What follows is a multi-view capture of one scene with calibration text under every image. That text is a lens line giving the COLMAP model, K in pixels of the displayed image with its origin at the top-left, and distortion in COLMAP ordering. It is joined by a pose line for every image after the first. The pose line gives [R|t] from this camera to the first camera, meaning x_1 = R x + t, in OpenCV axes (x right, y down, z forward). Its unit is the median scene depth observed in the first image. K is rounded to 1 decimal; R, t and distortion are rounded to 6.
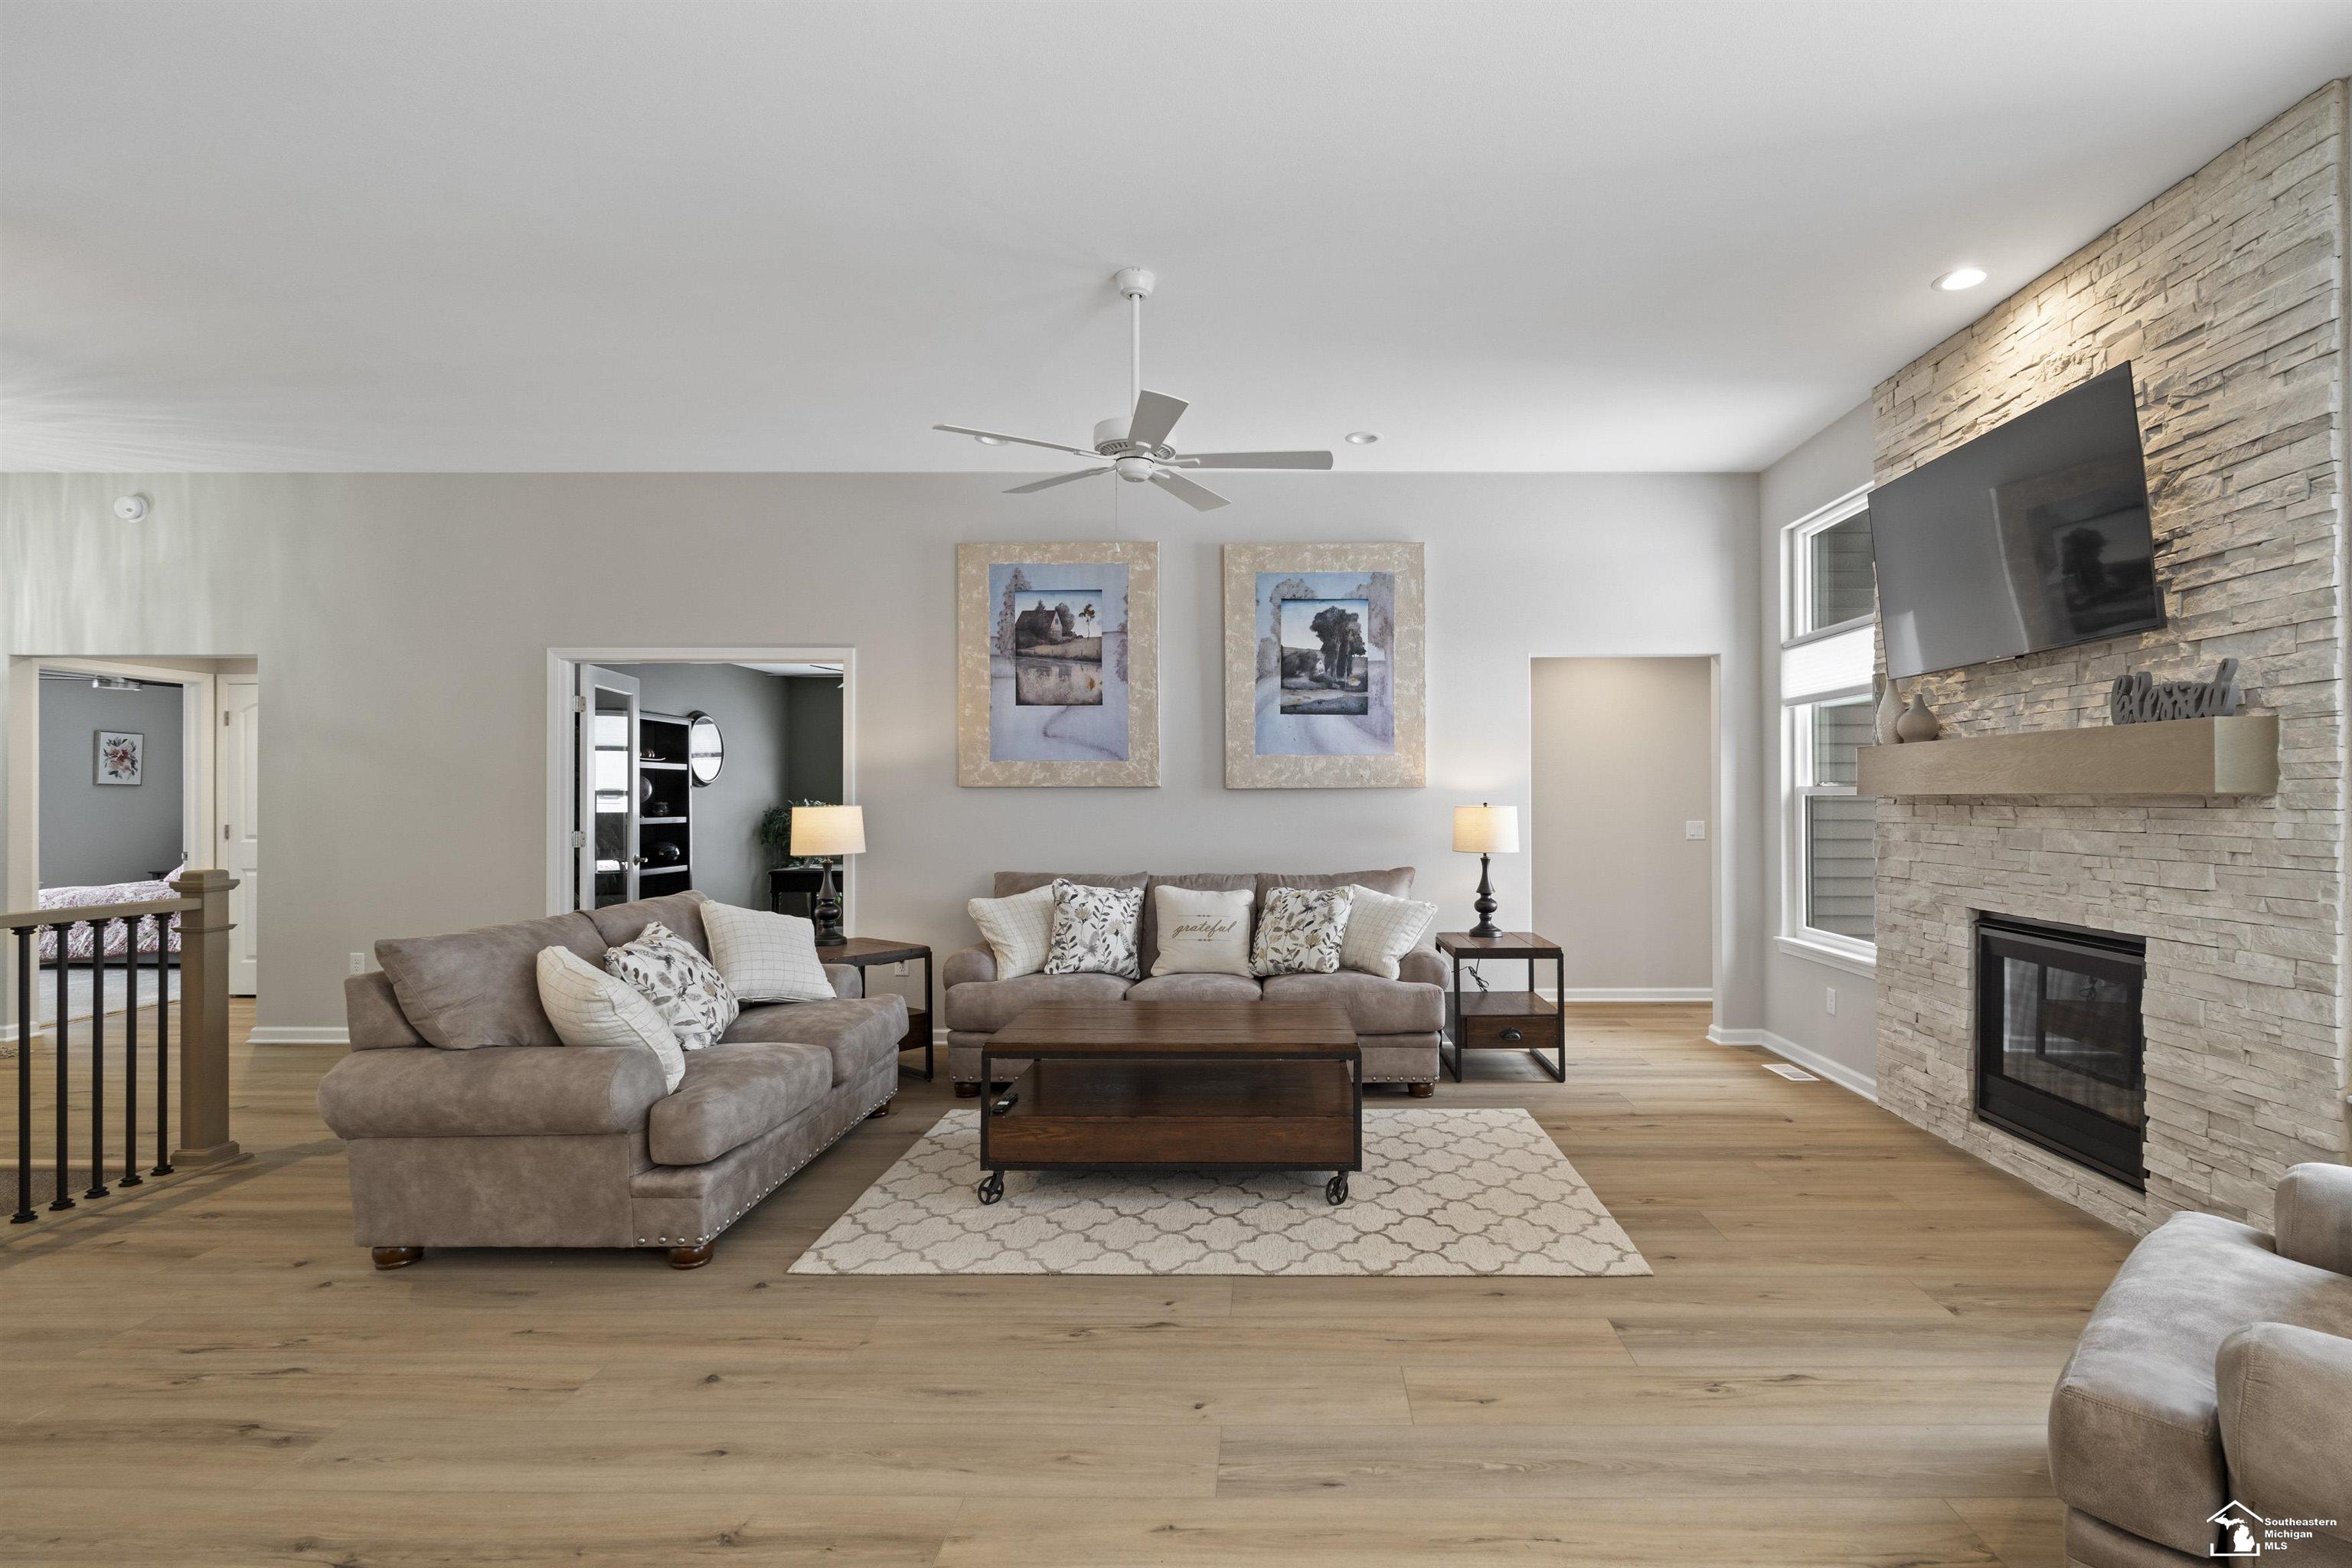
lens RADIAL K [[1069.9, 0, 1266.1], [0, 1069.9, 792.1], [0, 0, 1]] dist [-0.000404, 0.000149]
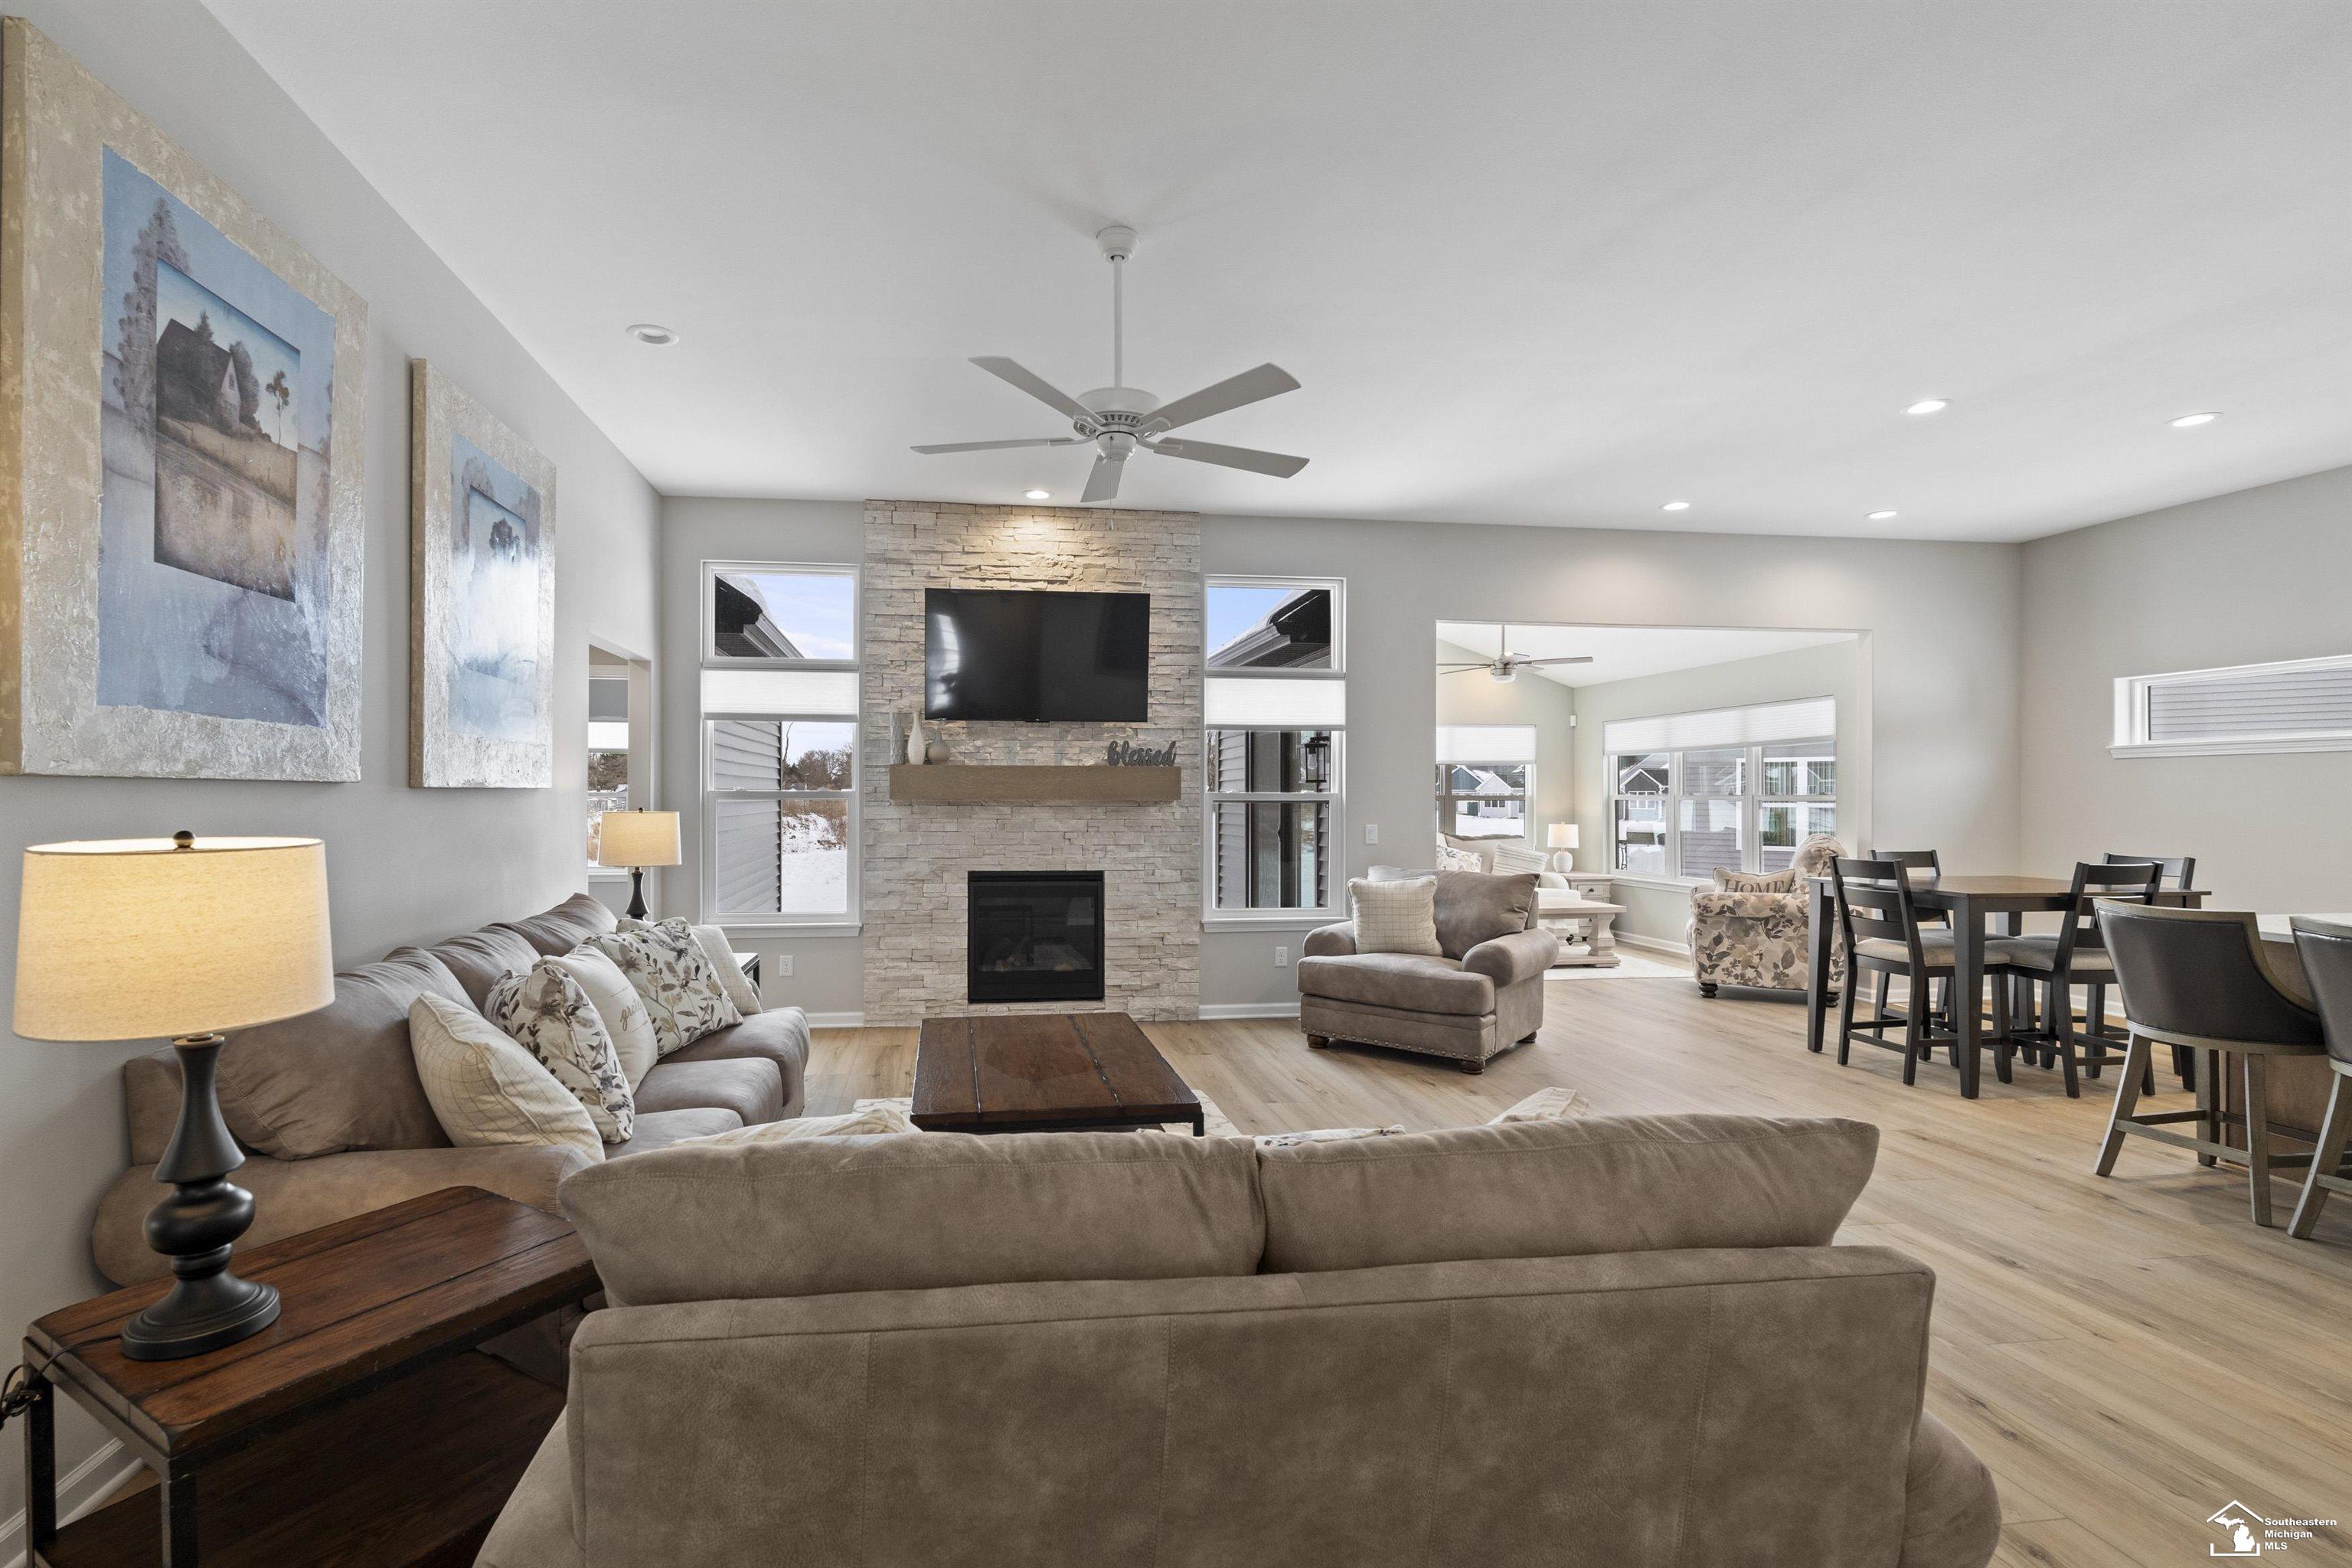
lens RADIAL K [[1064.9, 0, 1079.8], [0, 1064.9, 792.2], [0, 0, 1]] dist [-0.001880, -0.000167]
pose [[-0.126769, 0.005325, 0.991918, -0.739308], [-0.007666, 0.999950, -0.006348, 0.000398], [-0.991903, -0.008408, -0.126722, 0.827734]]
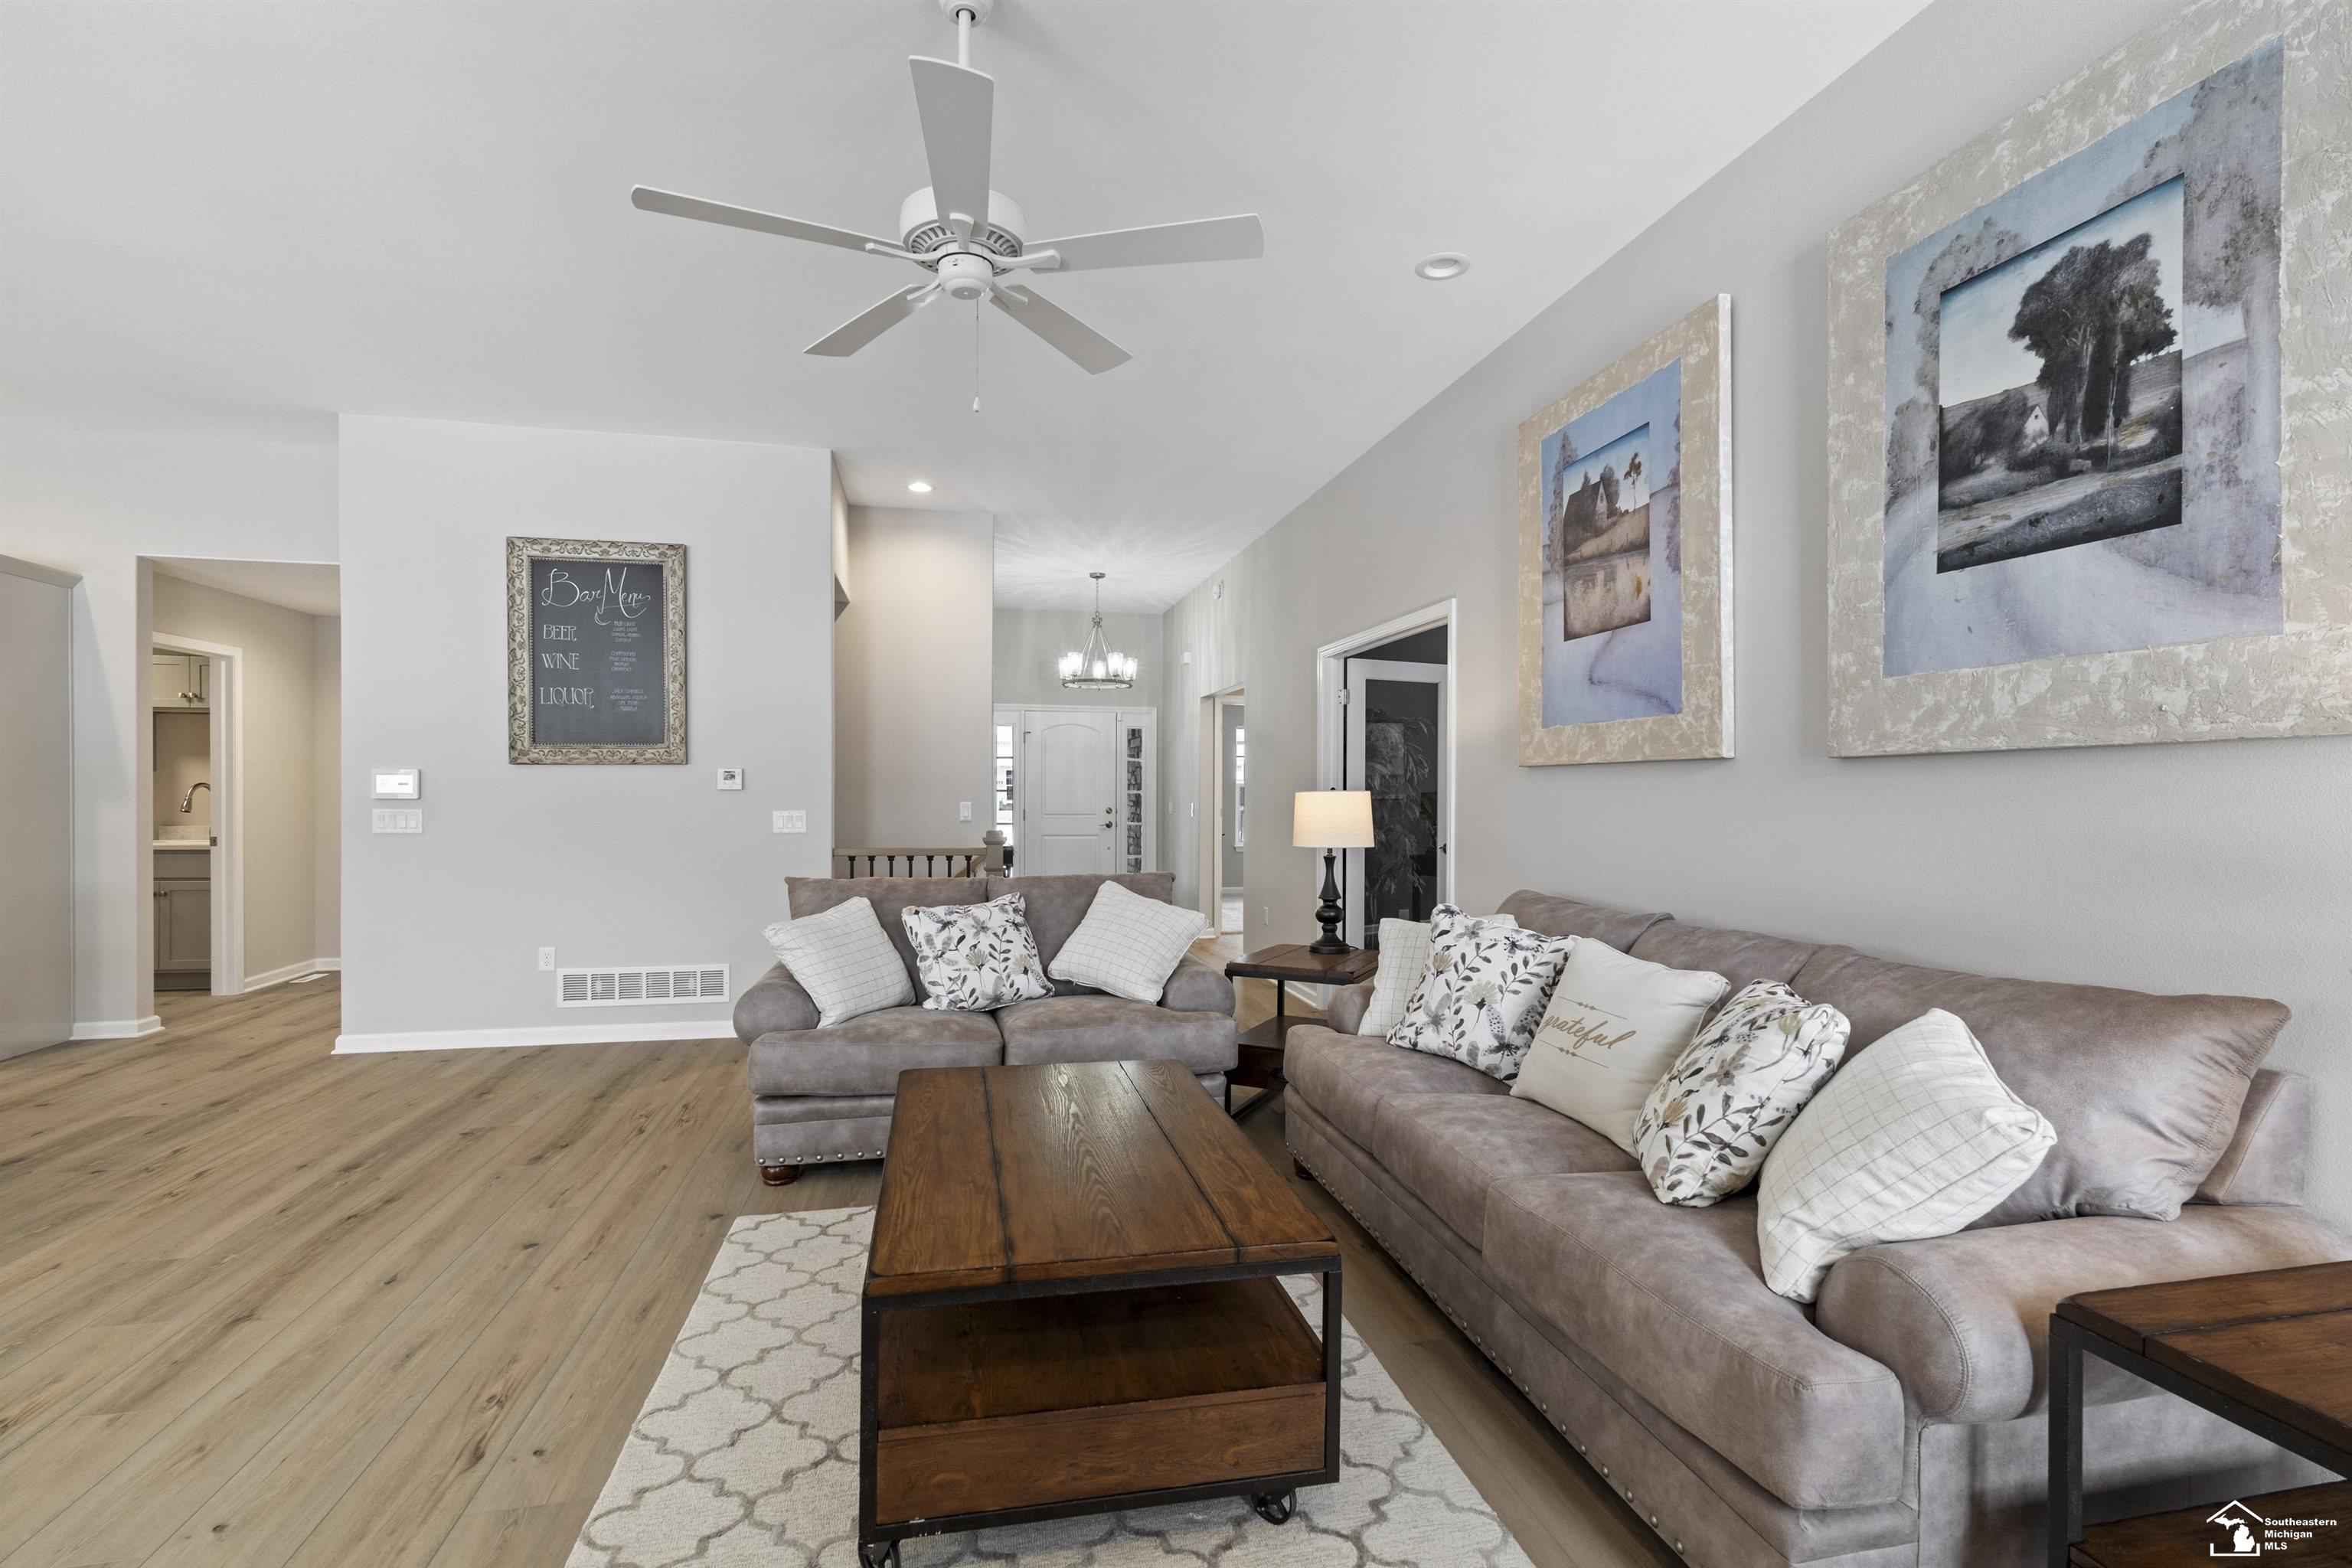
lens RADIAL K [[1042.1, 0, 1169.8], [0, 1042.1, 797.3], [0, 0, 1]] dist [-0.000866, 0.000118]
pose [[0.217987, 0.006473, -0.975930, 0.392313], [-0.000217, 0.999978, 0.006584, 0.012842], [0.975952, -0.001223, 0.217984, 0.710951]]
